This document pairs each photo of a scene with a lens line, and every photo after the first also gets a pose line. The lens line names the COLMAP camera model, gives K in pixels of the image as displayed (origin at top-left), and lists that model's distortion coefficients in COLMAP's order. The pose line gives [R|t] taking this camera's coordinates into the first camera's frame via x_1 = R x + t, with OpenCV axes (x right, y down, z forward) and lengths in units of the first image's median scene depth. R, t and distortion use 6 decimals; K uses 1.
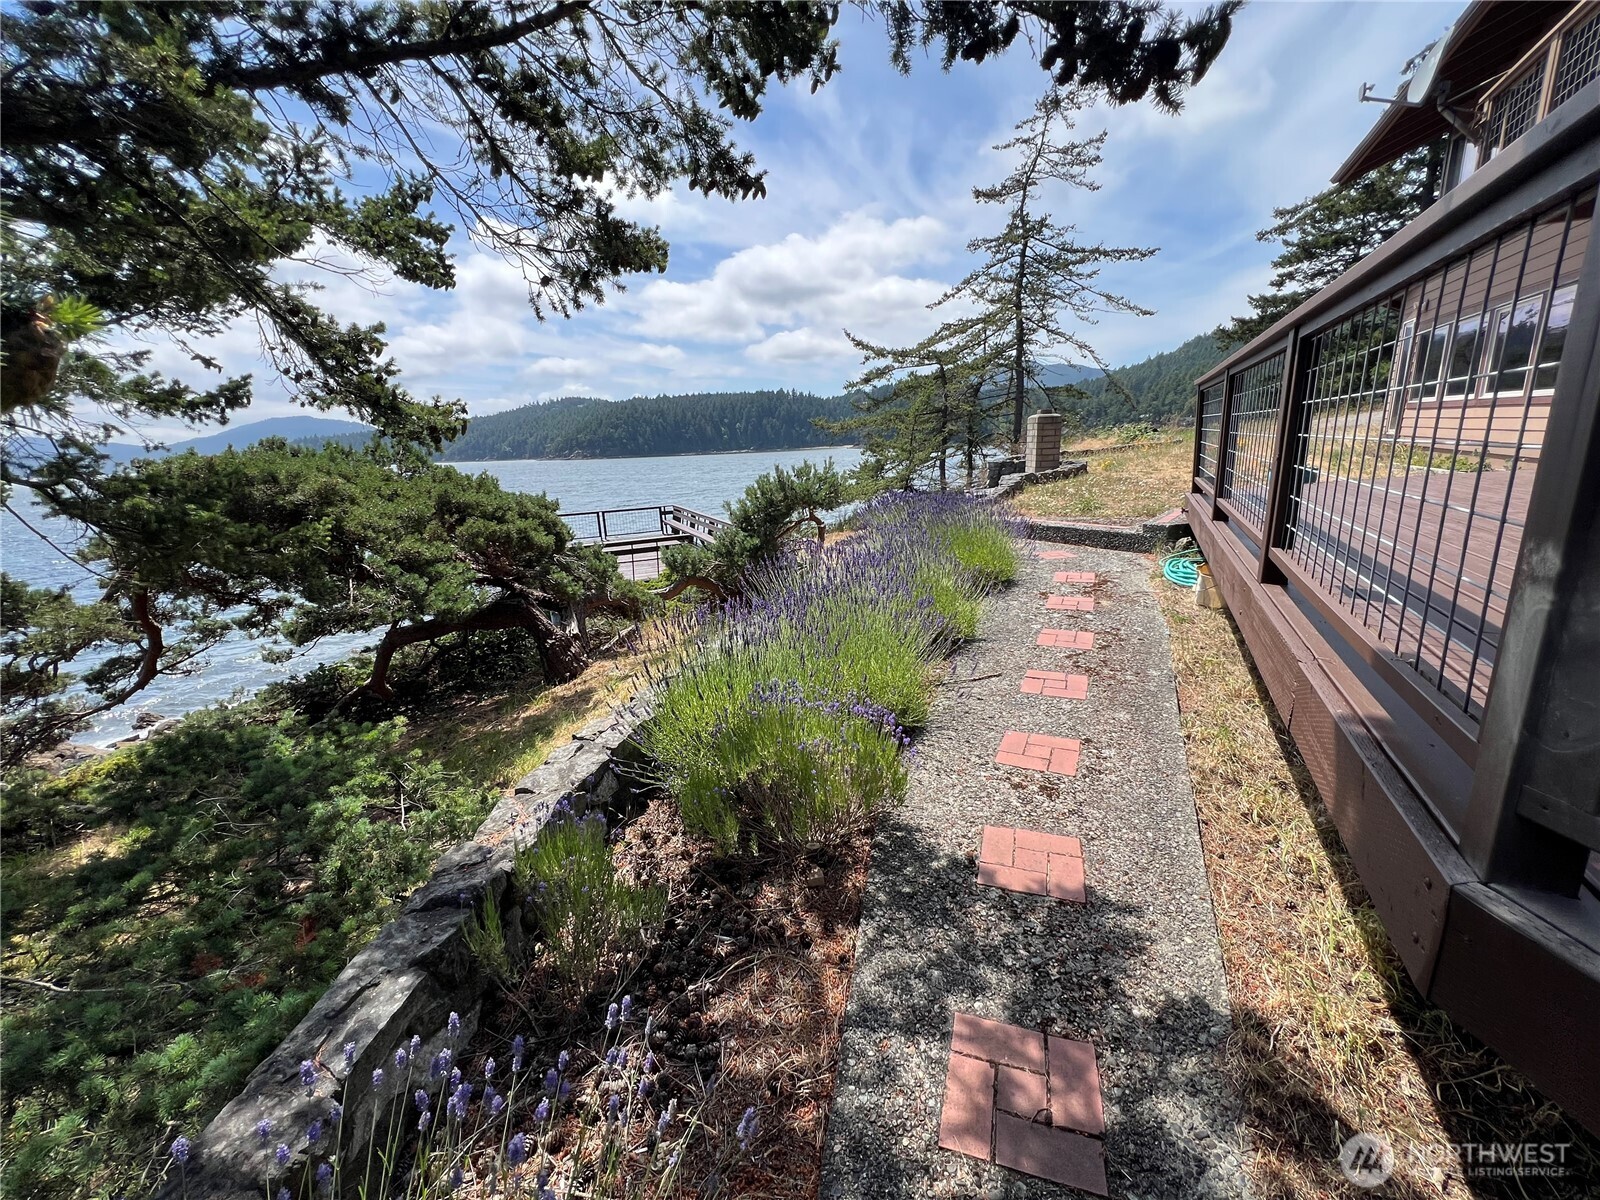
lens RADIAL K [[638.0, 0, 800.0], [0, 638.0, 600.0], [0, 0, 1]] dist [0.000065, -0.000906]
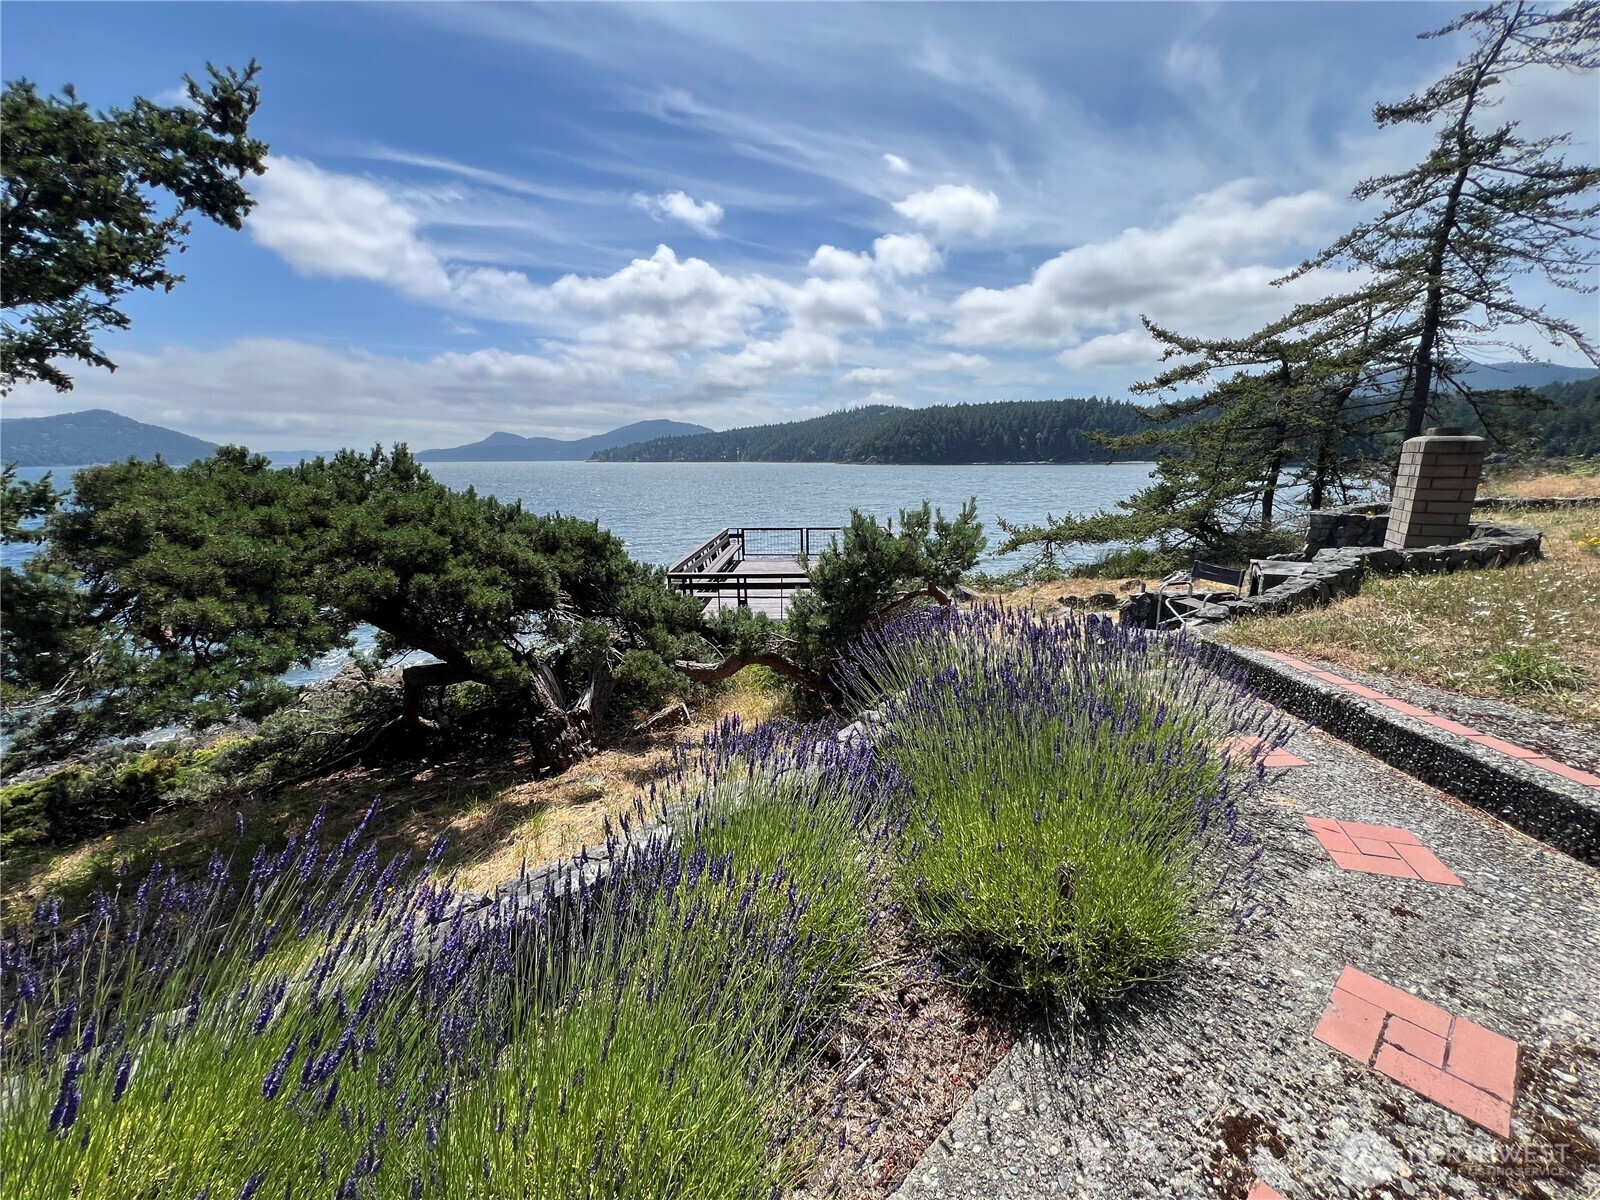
lens RADIAL K [[638.0, 0, 800.0], [0, 638.0, 600.0], [0, 0, 1]] dist [0.000065, -0.000906]
pose [[0.903722, 0.127398, -0.408726, 0.055883], [-0.132271, 0.991077, 0.016454, -0.039449], [0.407175, 0.039193, 0.912509, 0.127916]]
